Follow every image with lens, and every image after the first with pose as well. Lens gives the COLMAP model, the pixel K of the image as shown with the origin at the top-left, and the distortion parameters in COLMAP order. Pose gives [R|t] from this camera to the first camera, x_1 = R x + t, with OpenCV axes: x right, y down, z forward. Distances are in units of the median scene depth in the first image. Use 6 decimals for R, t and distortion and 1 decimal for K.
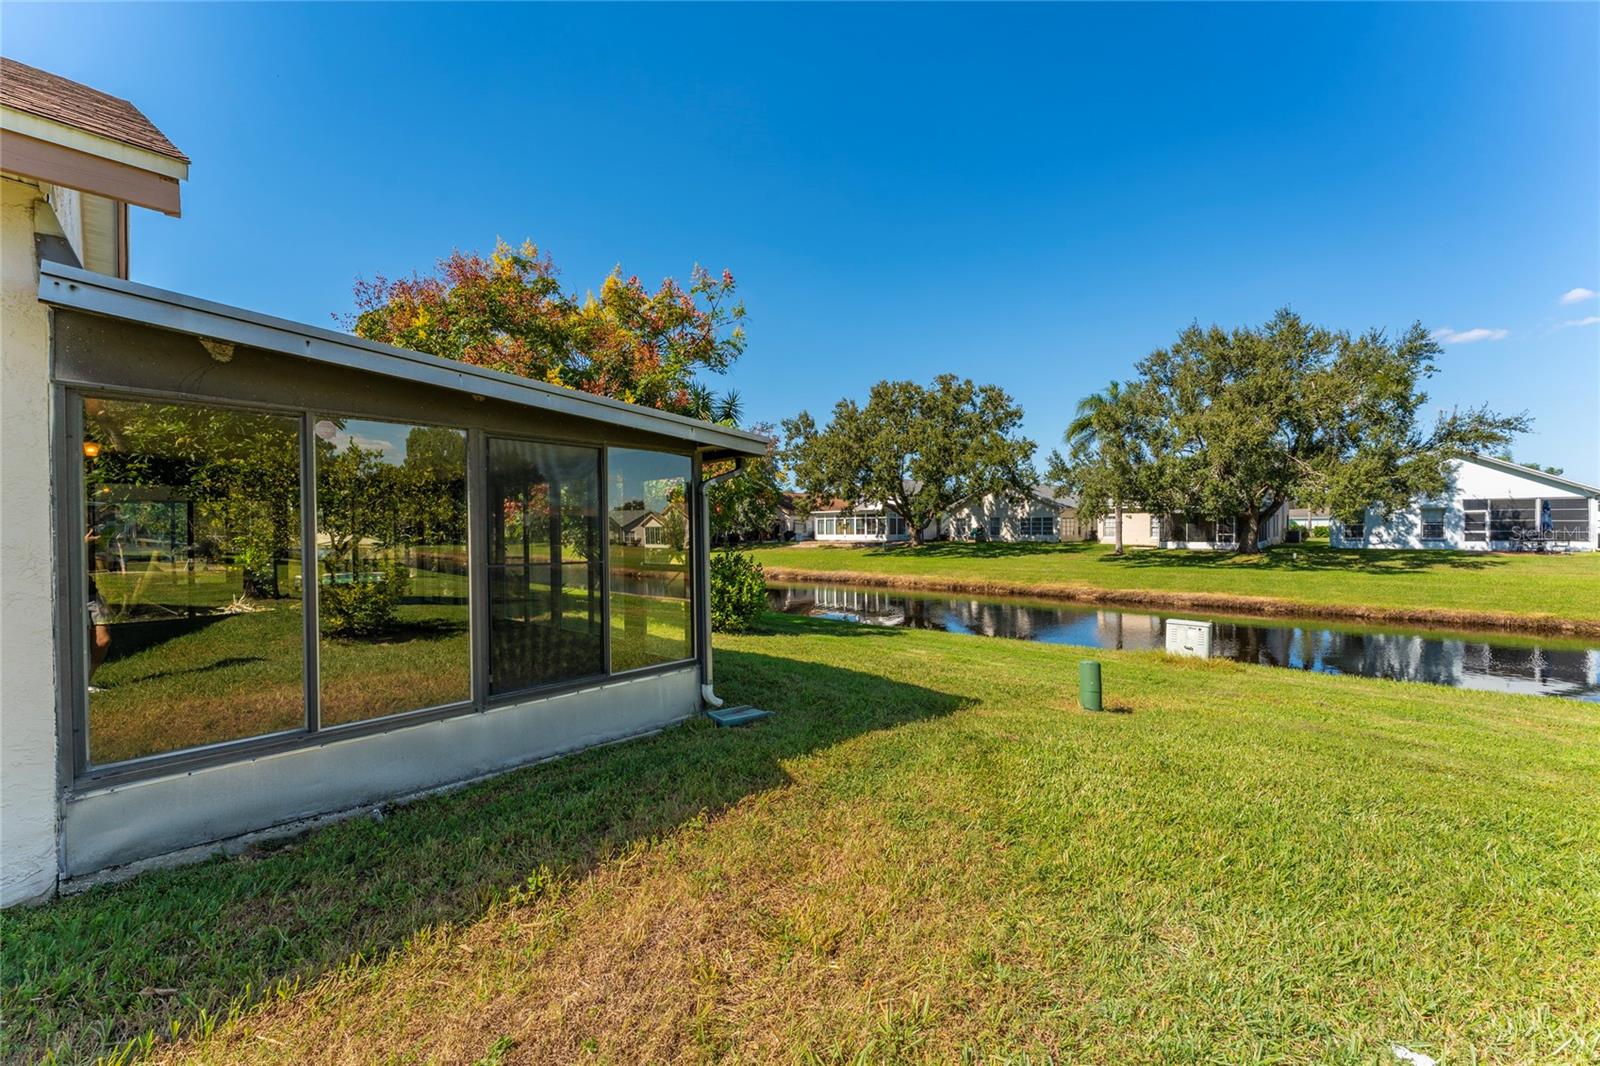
lens RADIAL K [[638.7, 0, 803.4], [0, 638.7, 532.5], [0, 0, 1]] dist [0.004011, -0.000498]
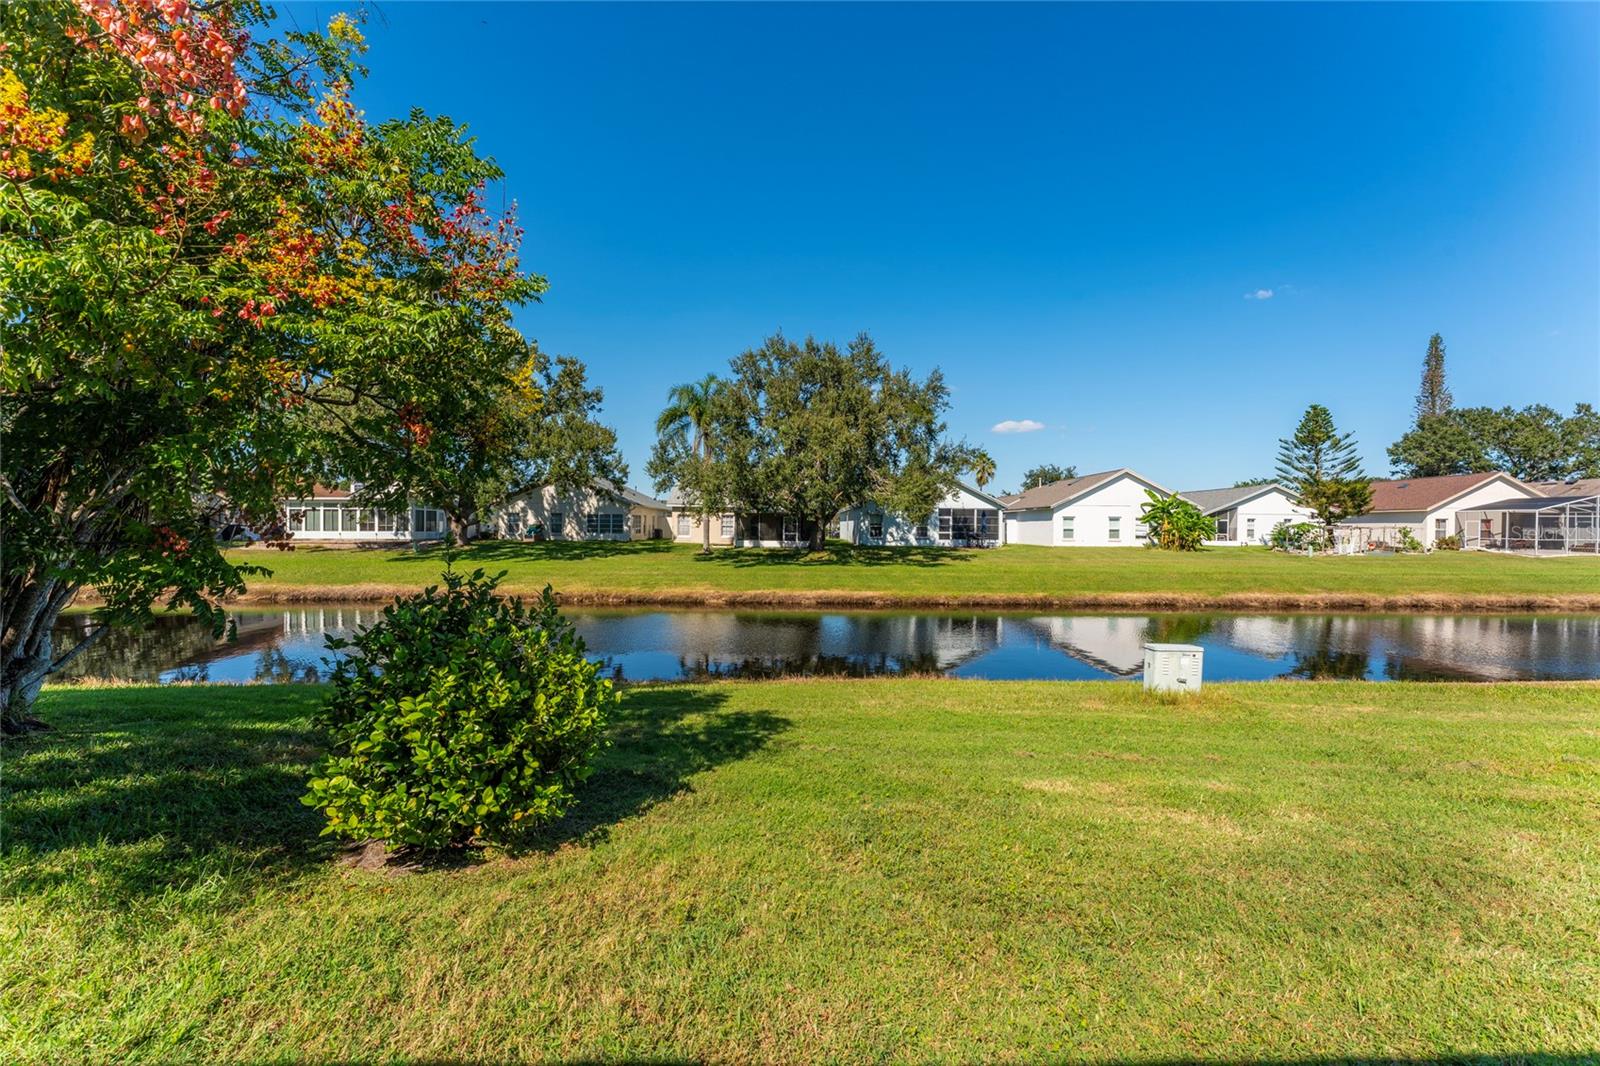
lens RADIAL K [[638.7, 0, 805.8], [0, 638.7, 522.6], [0, 0, 1]] dist [0.004011, -0.000498]
pose [[0.735529, 0.017319, 0.677272, -0.068265], [-0.008036, 0.999826, -0.016840, 0.003119], [-0.677445, 0.006944, 0.735540, 0.217599]]
